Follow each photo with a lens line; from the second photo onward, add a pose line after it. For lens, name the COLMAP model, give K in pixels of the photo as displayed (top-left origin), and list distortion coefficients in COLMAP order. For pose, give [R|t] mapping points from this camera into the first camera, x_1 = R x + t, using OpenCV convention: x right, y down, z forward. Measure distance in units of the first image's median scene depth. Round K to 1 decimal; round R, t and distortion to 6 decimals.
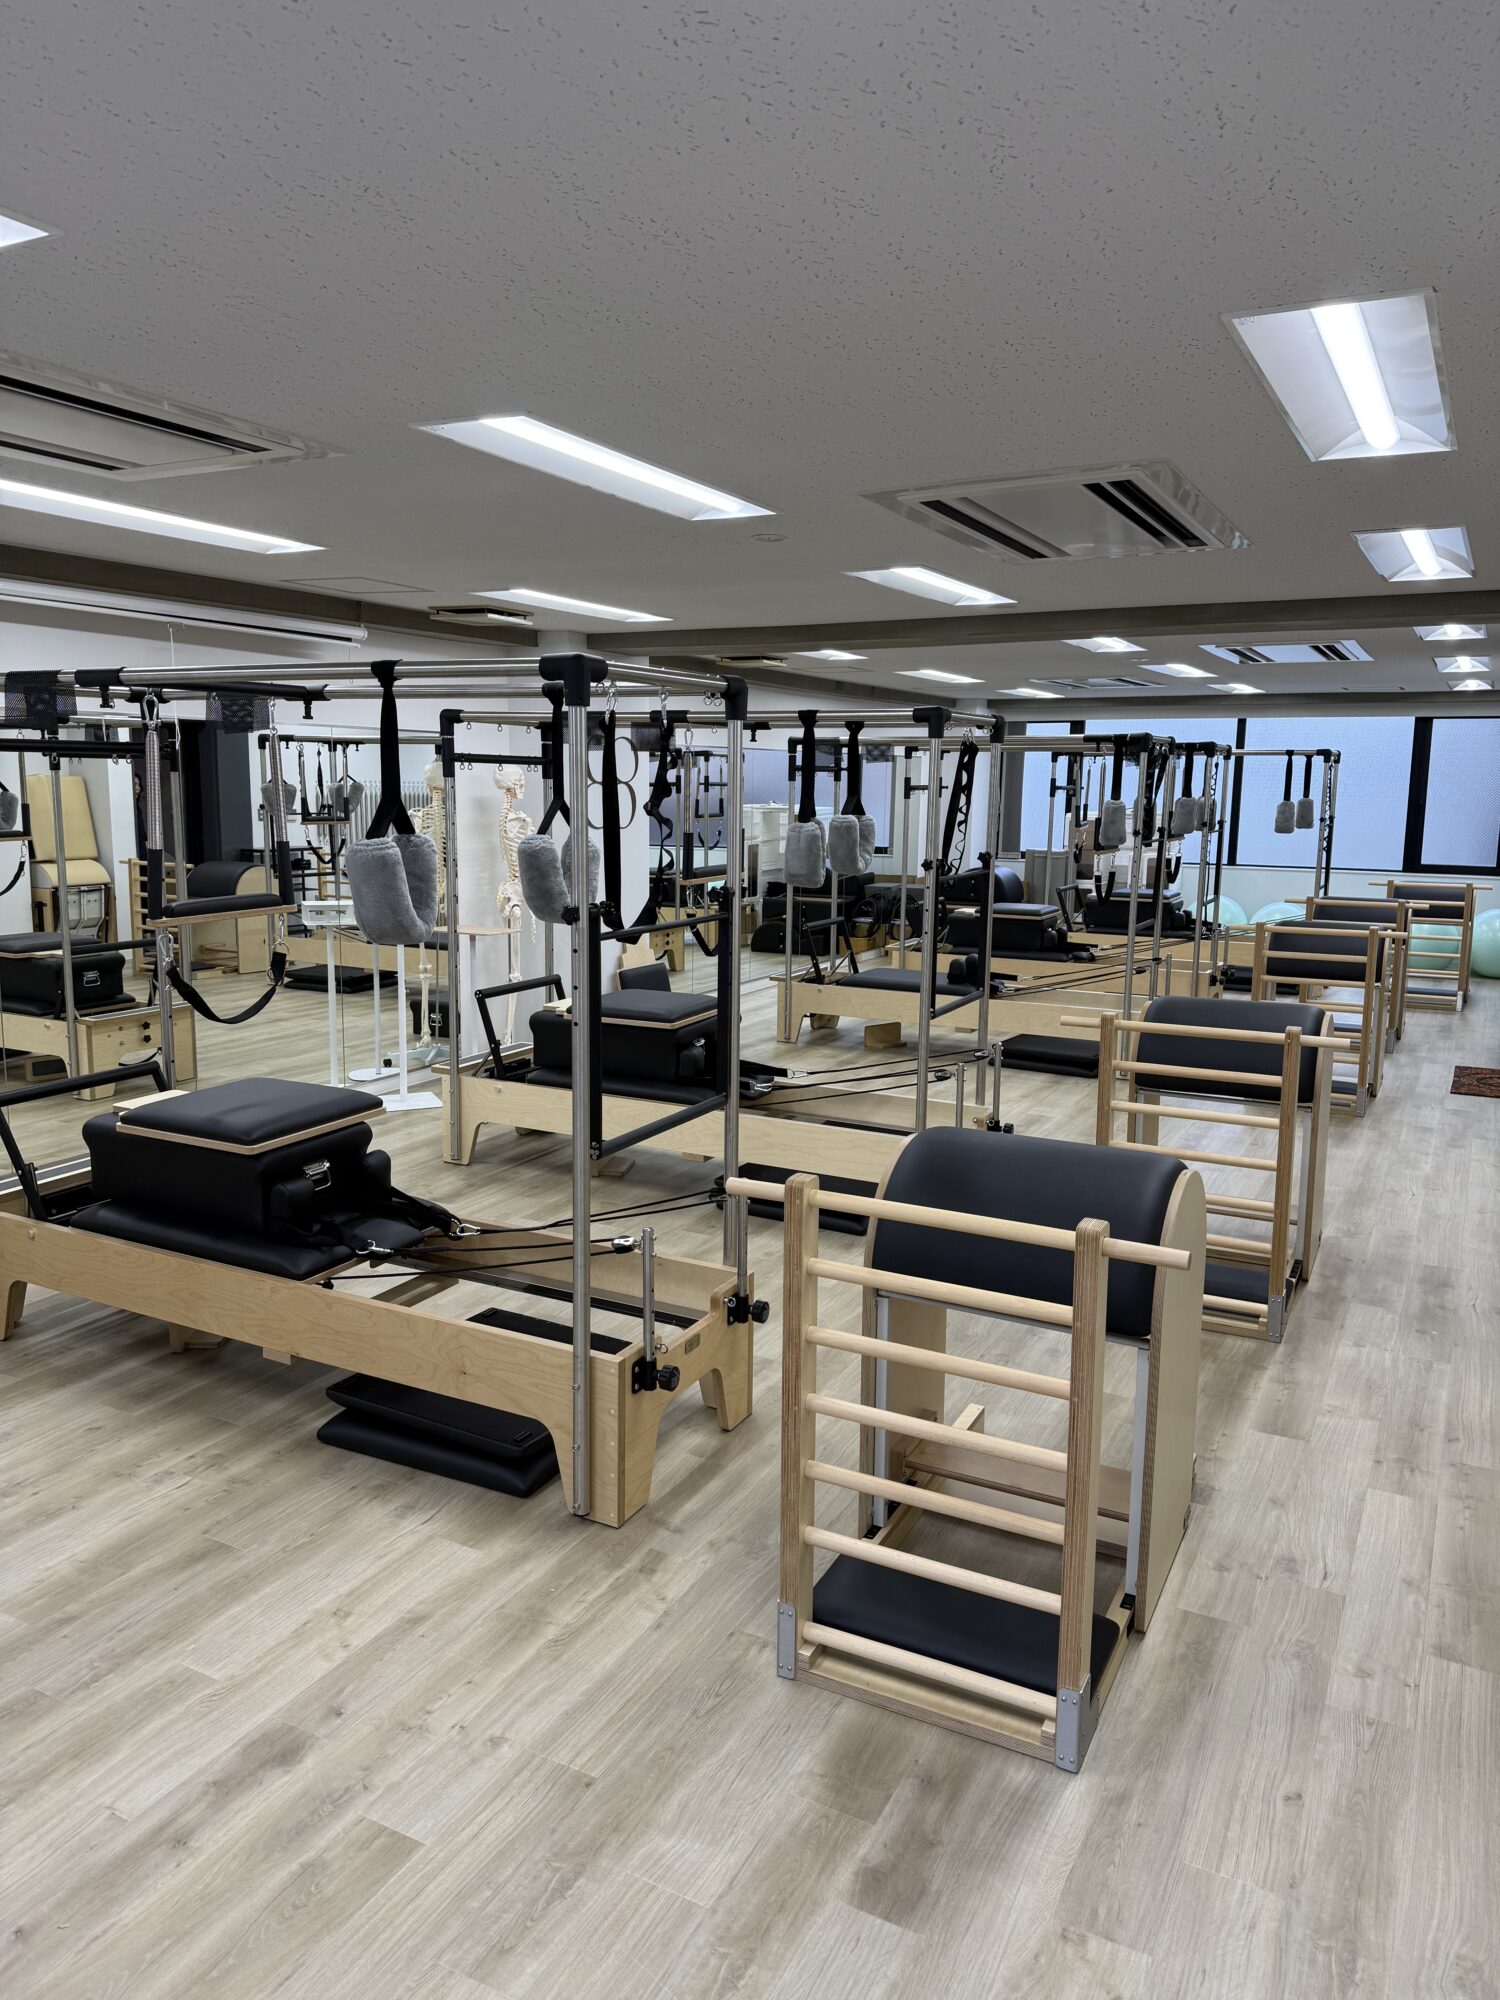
lens RADIAL K [[1420.0, 0, 750.0], [0, 1420.0, 1000.6], [0, 0, 1]] dist [0.001535, 0.002701]
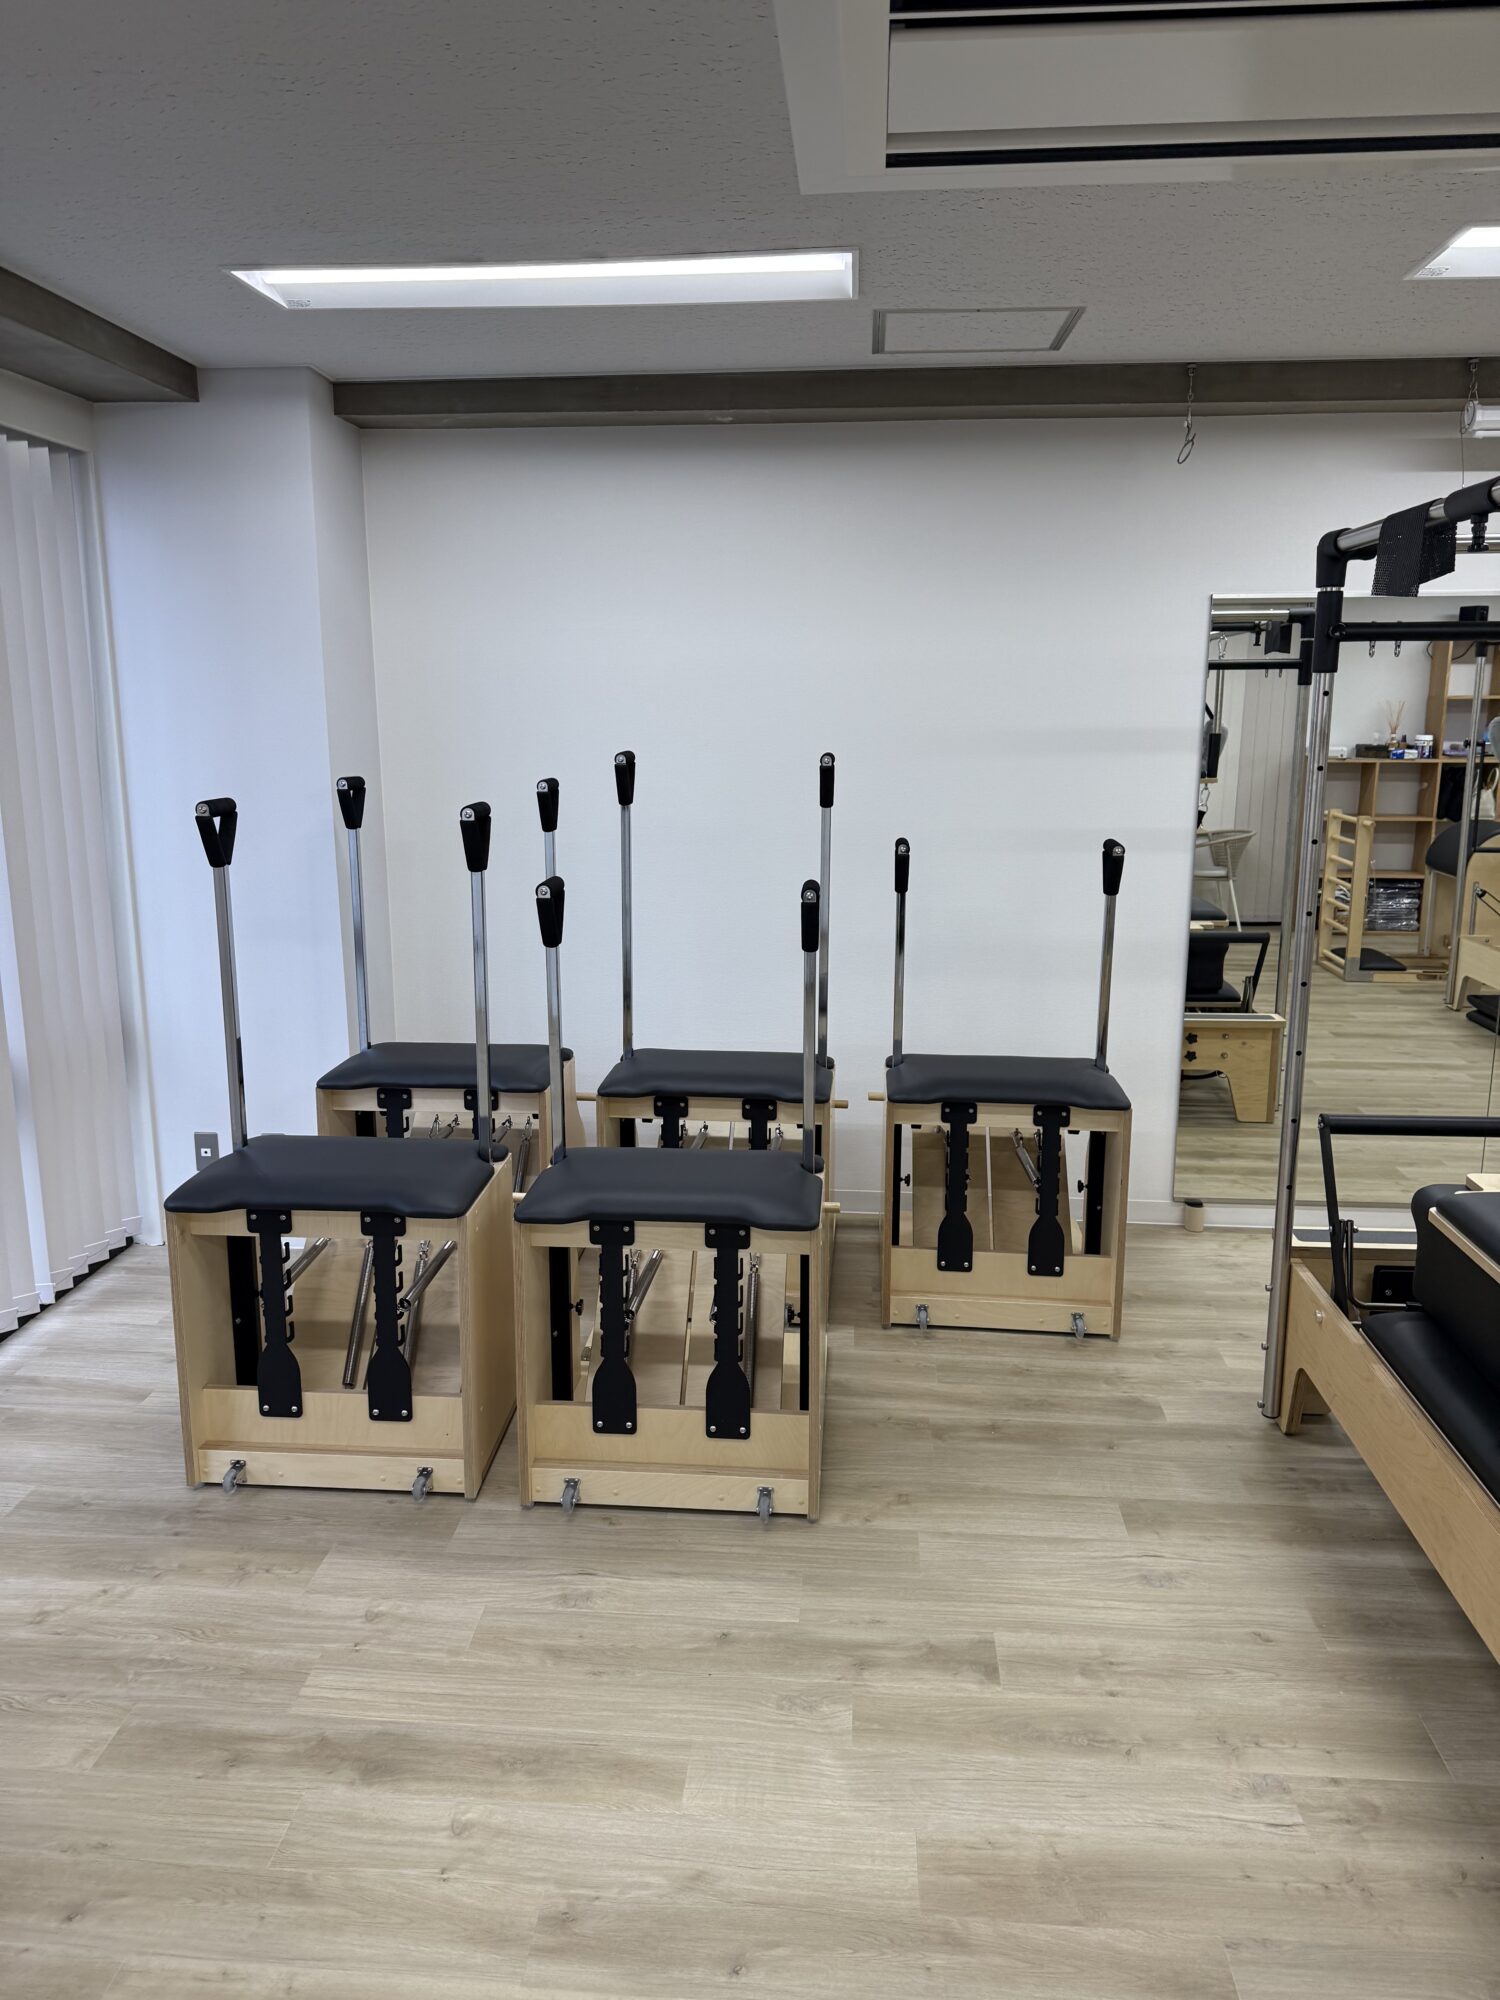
lens RADIAL K [[1420.0, 0, 750.0], [0, 1420.0, 1004.2], [0, 0, 1]] dist [0.001535, 0.002701]
pose [[0.392001, 0.185529, -0.901063, 0.001586], [-0.139549, 0.980111, 0.141096, -0.060786], [0.909319, 0.070433, 0.410095, 0.482846]]
